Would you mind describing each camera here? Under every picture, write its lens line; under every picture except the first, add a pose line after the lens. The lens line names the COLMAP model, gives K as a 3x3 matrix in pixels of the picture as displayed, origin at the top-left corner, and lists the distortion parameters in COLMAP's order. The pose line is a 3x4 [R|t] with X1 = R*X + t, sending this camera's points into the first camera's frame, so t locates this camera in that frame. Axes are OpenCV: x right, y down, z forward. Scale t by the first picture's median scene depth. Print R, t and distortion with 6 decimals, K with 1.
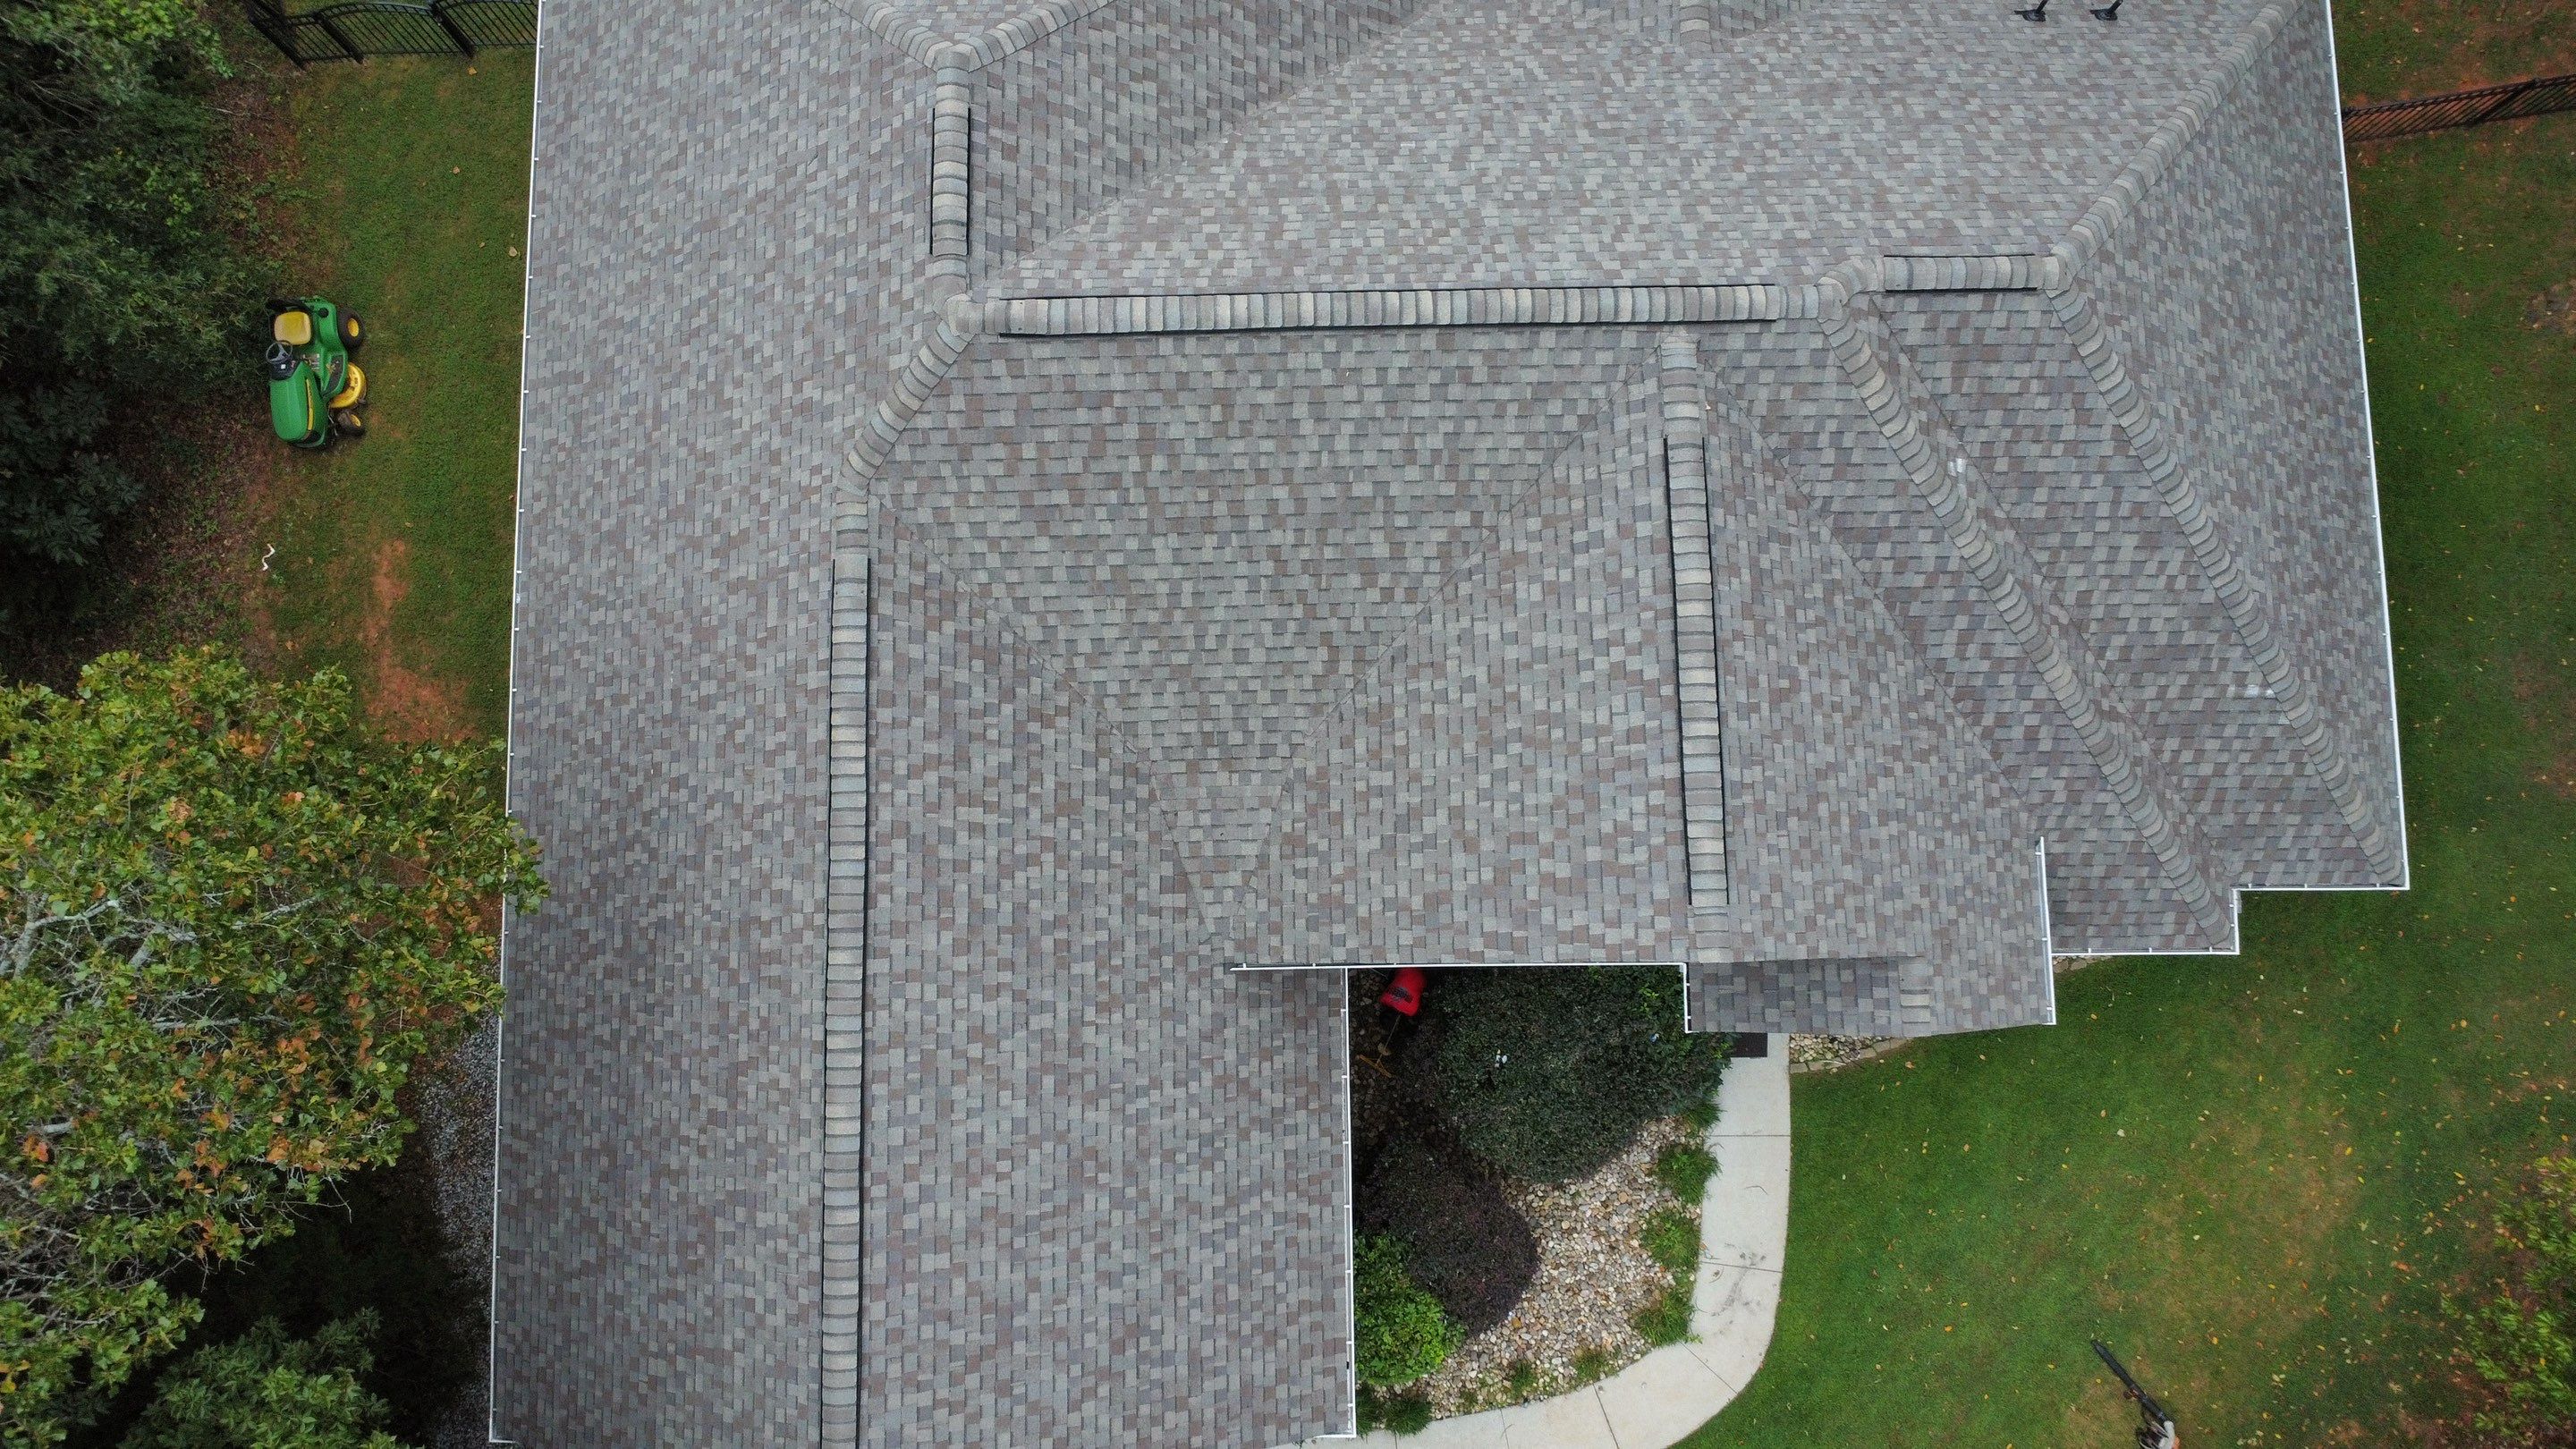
lens RADIAL K [[1924.7, 0, 1288.0], [0, 1924.7, 724.5], [0, 0, 1]] dist [-0.021052, -0.035450]
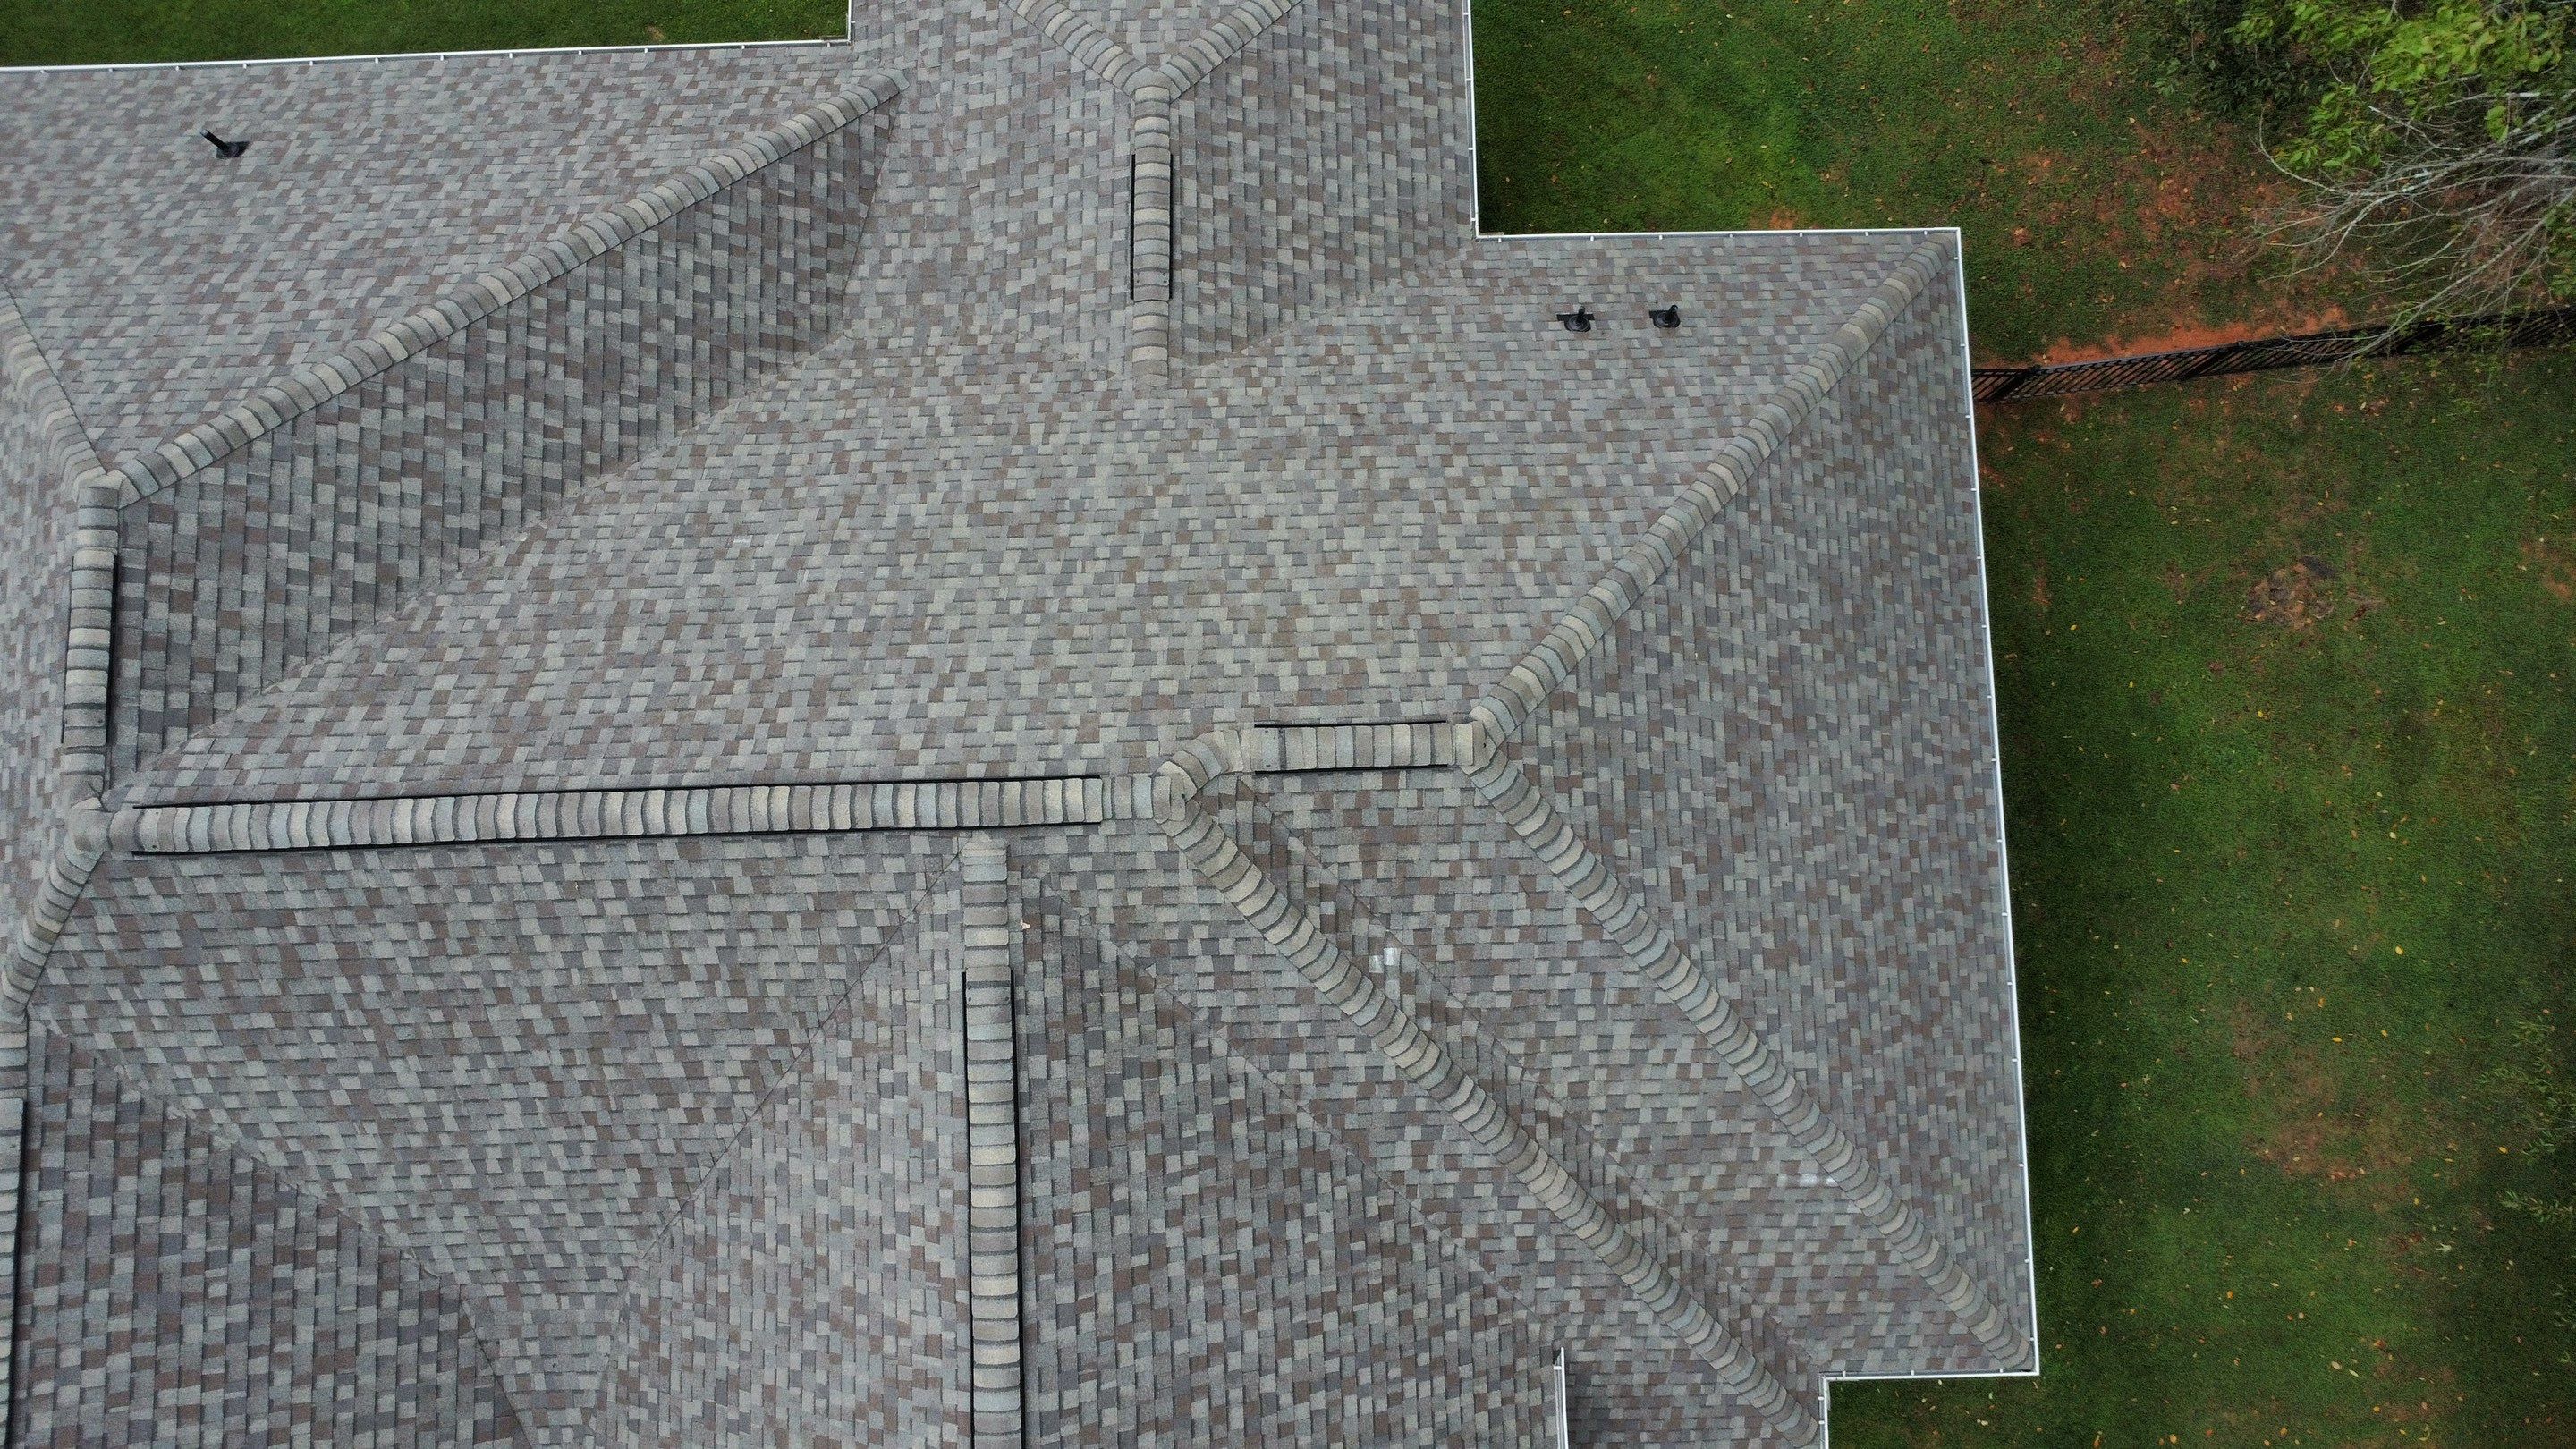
lens RADIAL K [[1924.7, 0, 1288.0], [0, 1924.7, 724.5], [0, 0, 1]] dist [-0.021052, -0.035450]
pose [[0.999922, -0.012382, -0.001742, 0.304182], [0.012380, 0.999923, -0.000869, -0.227548], [0.001752, 0.000848, 0.999998, 0.190655]]
